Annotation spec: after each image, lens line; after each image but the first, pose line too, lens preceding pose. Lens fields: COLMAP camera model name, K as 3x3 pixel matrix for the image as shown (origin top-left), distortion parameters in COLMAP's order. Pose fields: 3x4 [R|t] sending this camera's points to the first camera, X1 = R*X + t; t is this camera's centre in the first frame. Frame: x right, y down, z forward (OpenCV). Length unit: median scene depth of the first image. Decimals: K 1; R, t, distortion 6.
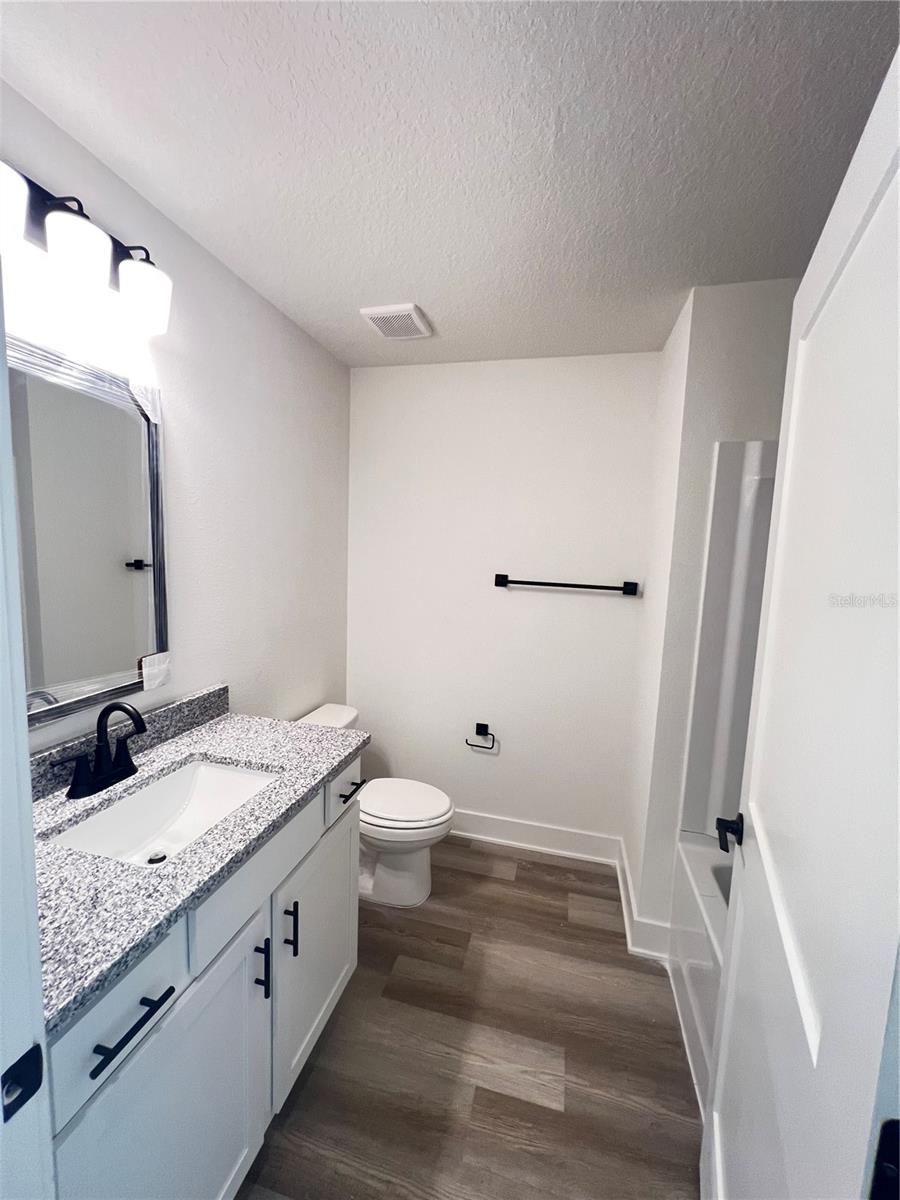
lens RADIAL K [[479.3, 0, 450.0], [0, 479.3, 600.0], [0, 0, 1]] dist [-0.002031, -0.000166]
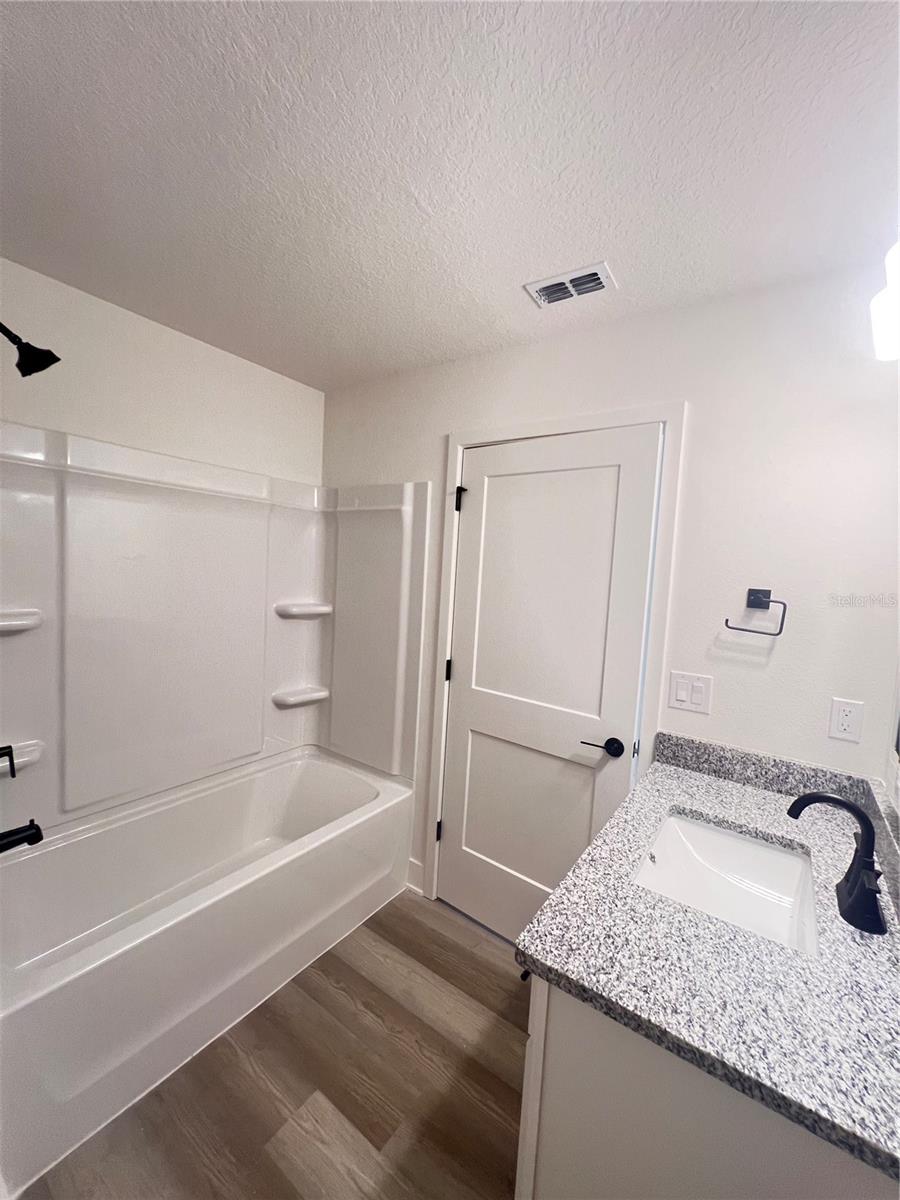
lens RADIAL K [[479.3, 0, 450.0], [0, 479.3, 600.0], [0, 0, 1]] dist [-0.002031, -0.000166]
pose [[-0.929027, -0.116026, 0.351349, -0.264595], [-0.054694, 0.982194, 0.179731, -0.187400], [-0.365947, 0.147758, -0.918831, 1.605750]]
